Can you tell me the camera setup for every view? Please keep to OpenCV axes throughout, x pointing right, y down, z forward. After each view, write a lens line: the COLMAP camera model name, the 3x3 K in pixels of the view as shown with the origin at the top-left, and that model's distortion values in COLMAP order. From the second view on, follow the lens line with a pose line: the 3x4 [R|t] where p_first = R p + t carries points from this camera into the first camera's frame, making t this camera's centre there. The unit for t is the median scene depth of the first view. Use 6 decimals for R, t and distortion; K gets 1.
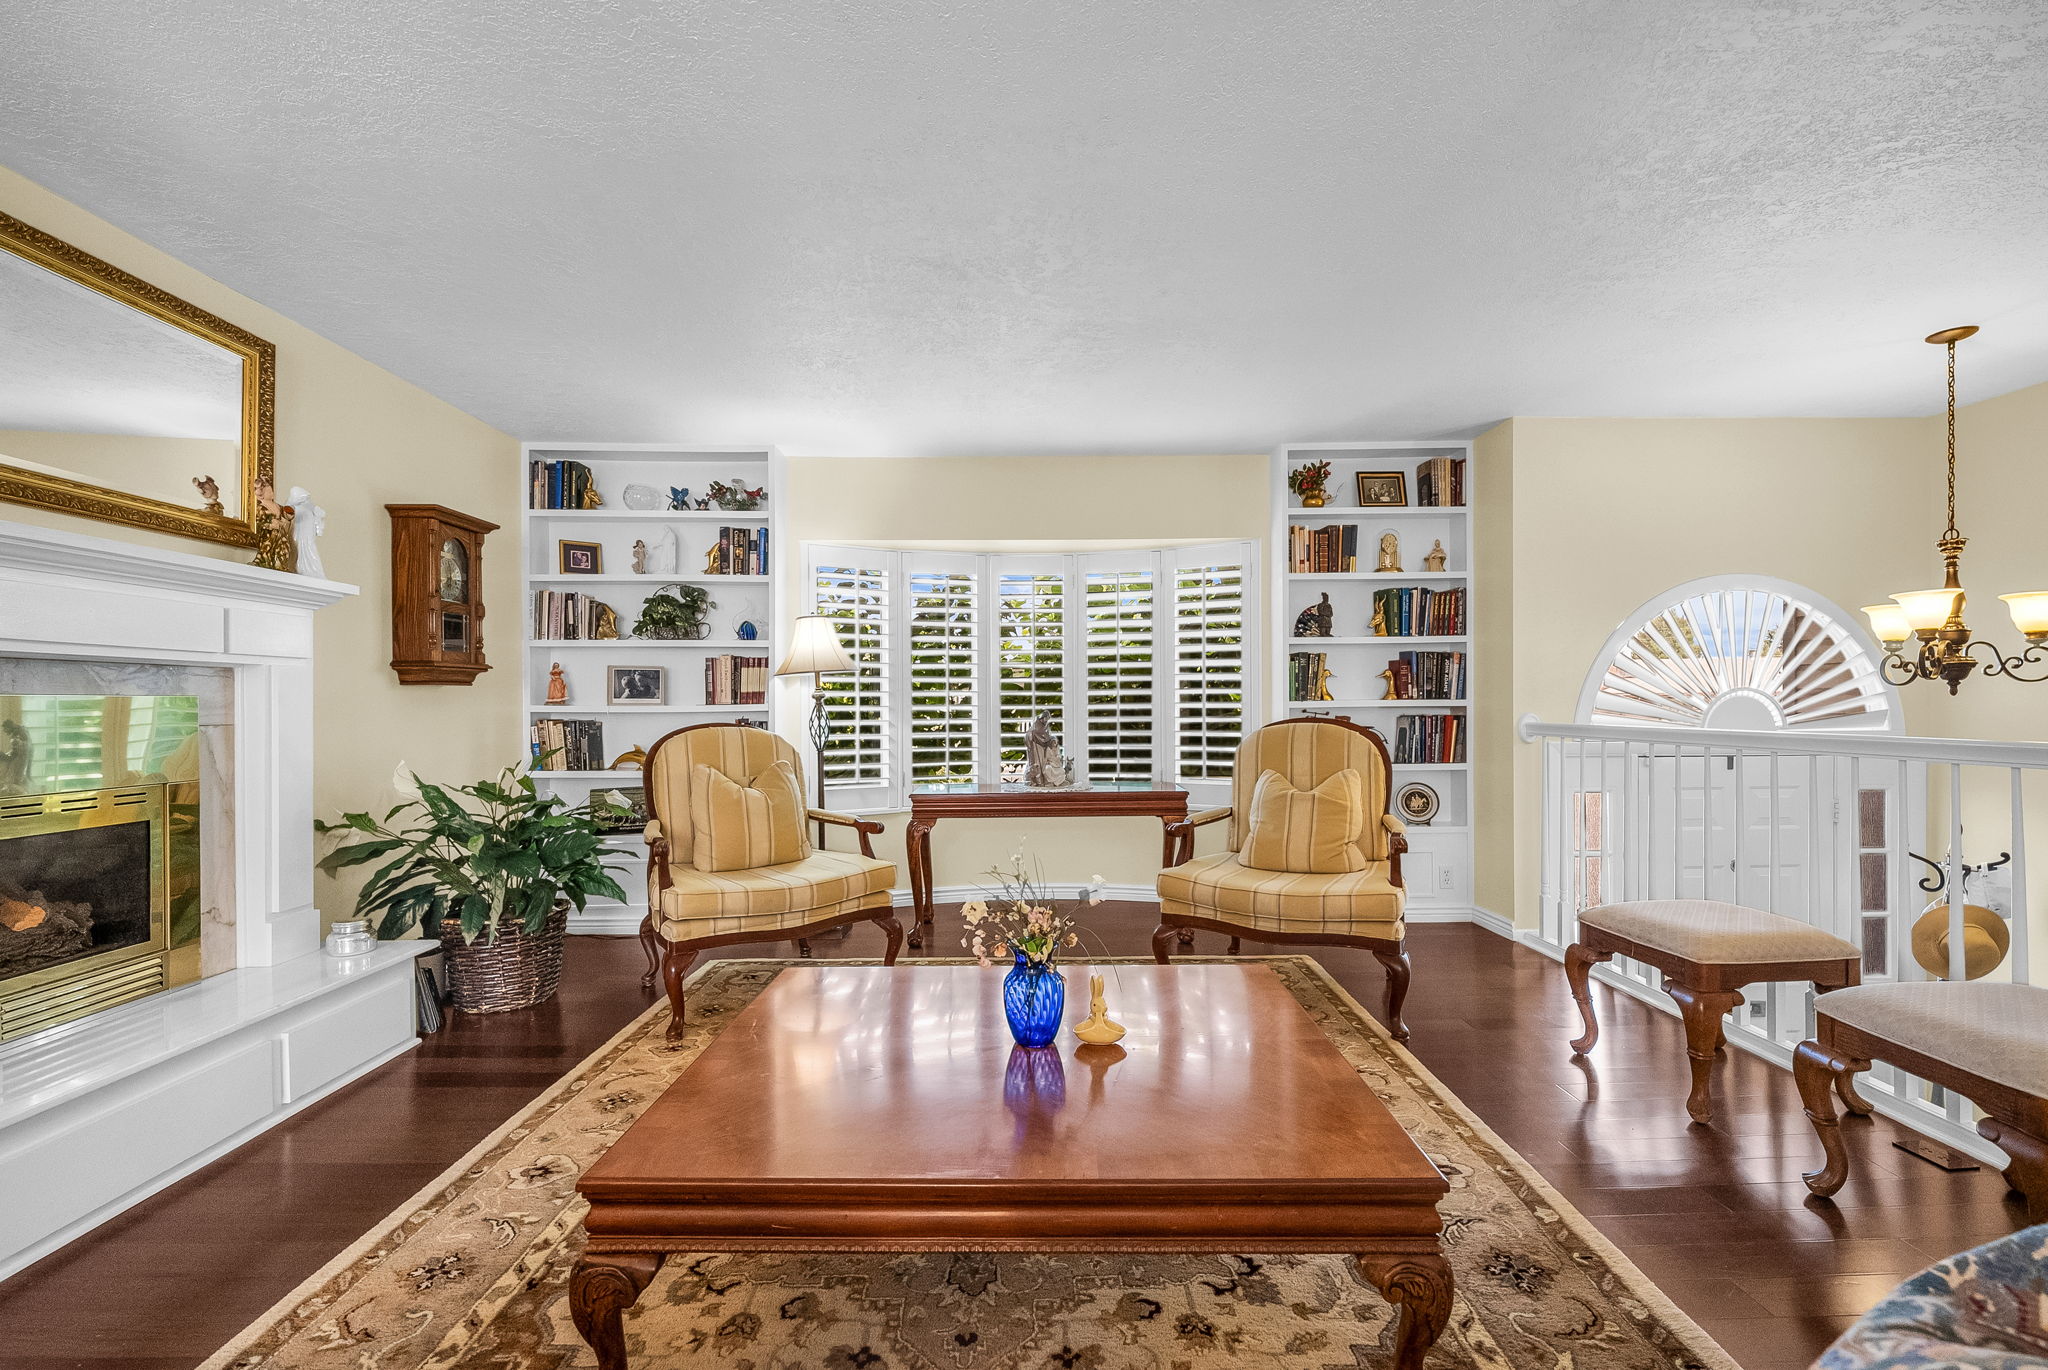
lens RADIAL K [[846.2, 0, 1019.4], [0, 846.2, 706.7], [0, 0, 1]] dist [-0.000200, -0.000927]
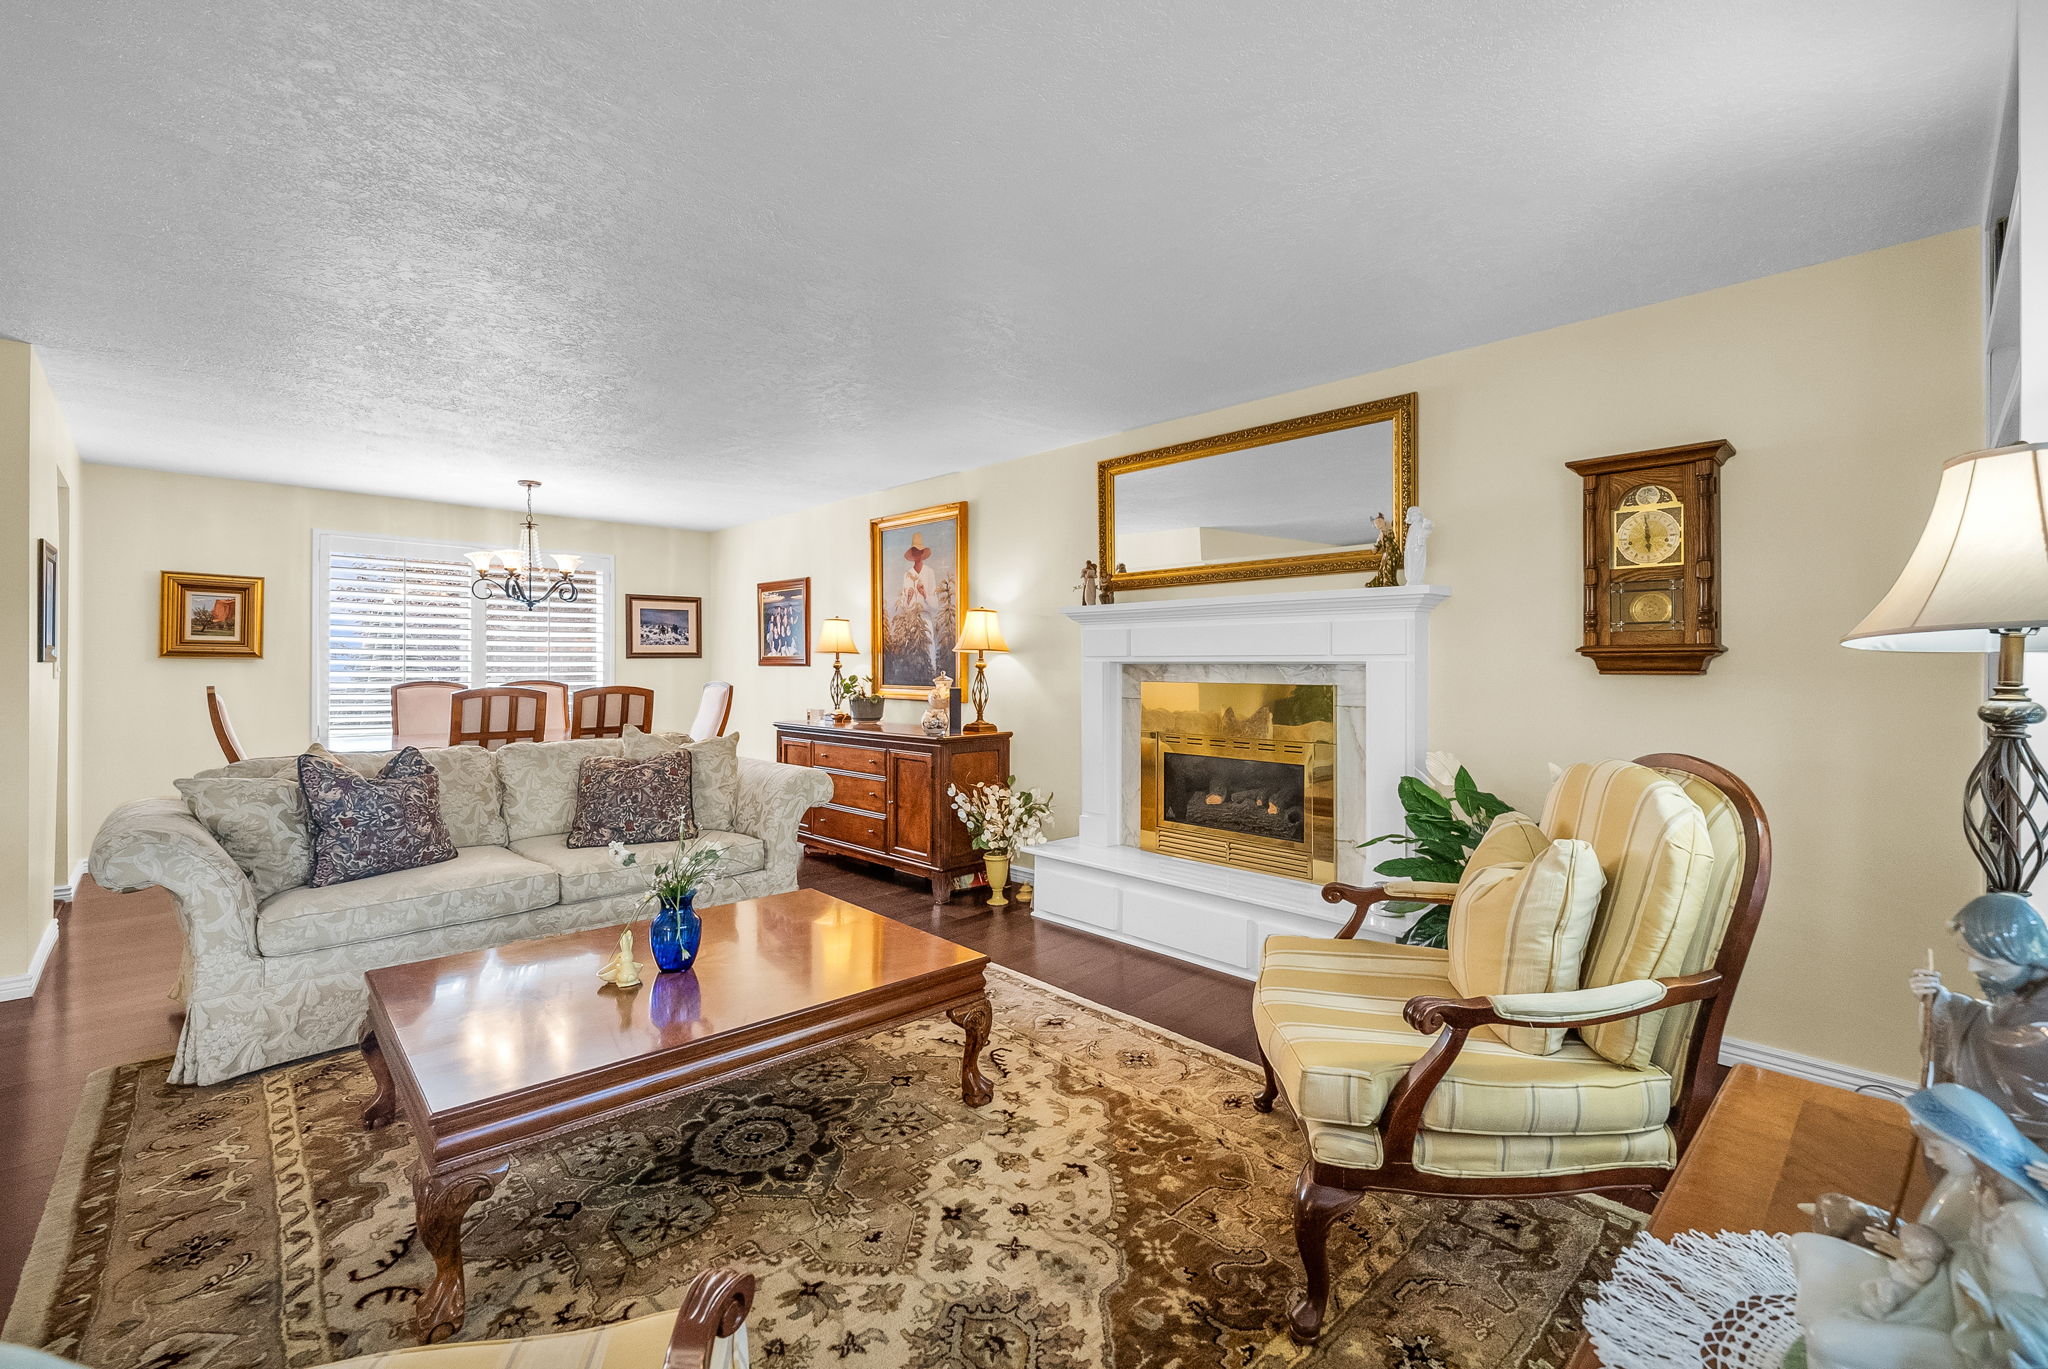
lens RADIAL K [[802.5, 0, 1017.2], [0, 802.5, 671.5], [0, 0, 1]] dist [0.001200, 0.000031]
pose [[-0.702090, 0.009173, -0.712029, 0.216419], [0.001403, 0.999933, 0.011498, -0.031147], [0.712087, 0.007074, -0.702056, 0.926770]]
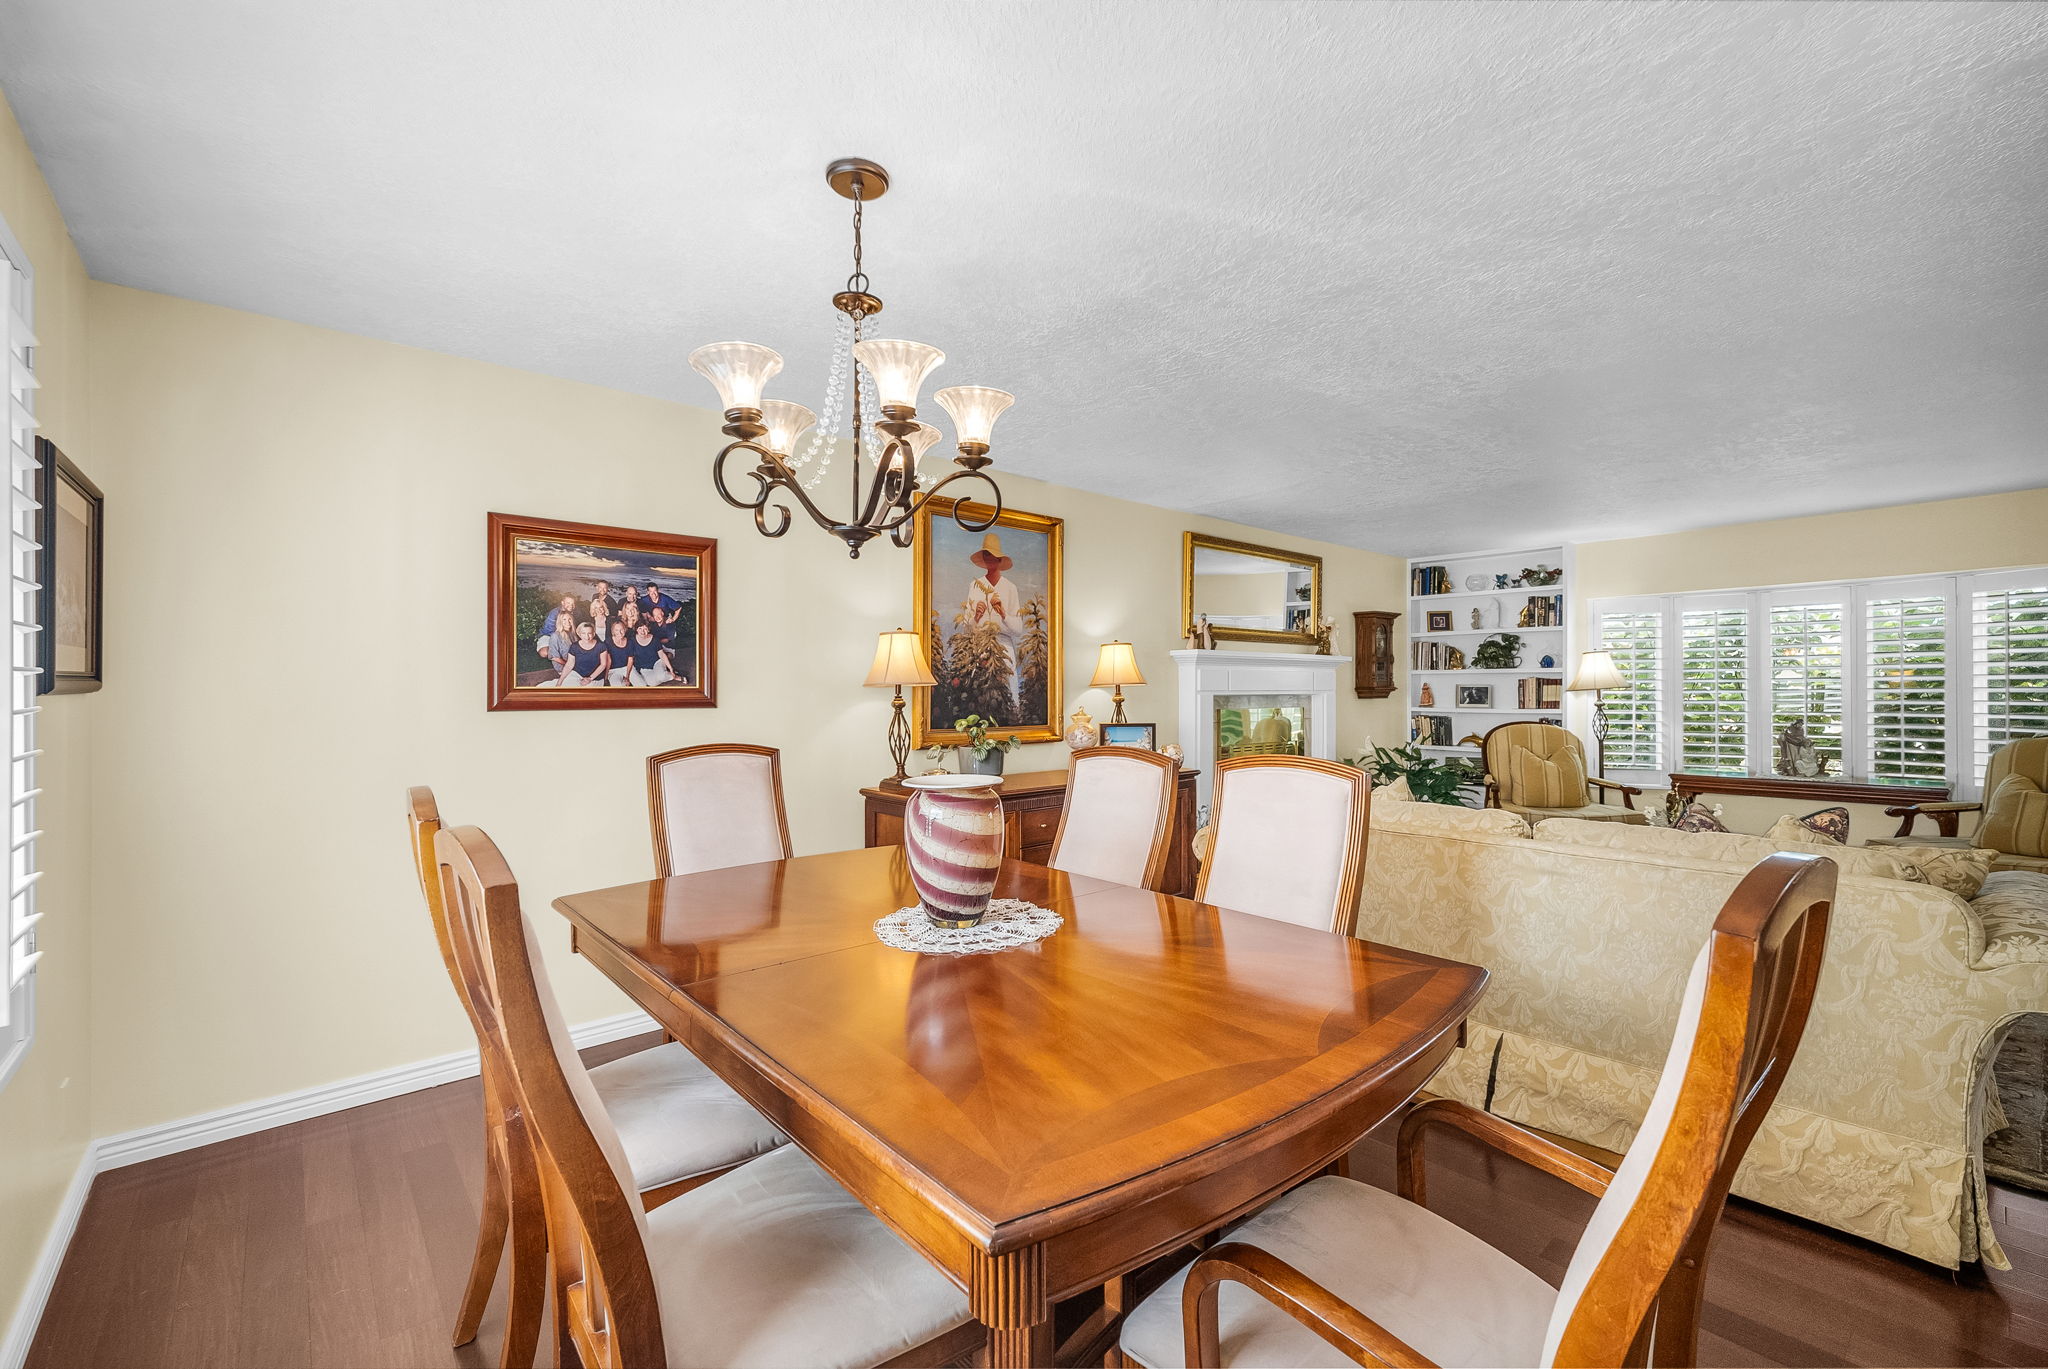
lens RADIAL K [[846.2, 0, 1032.8], [0, 846.2, 691.2], [0, 0, 1]] dist [-0.000200, -0.000927]
pose [[0.645594, 0.003120, -0.763674, 0.262869], [0.001012, 0.999987, 0.004941, -0.044785], [0.763680, -0.003963, 0.645583, -0.749124]]
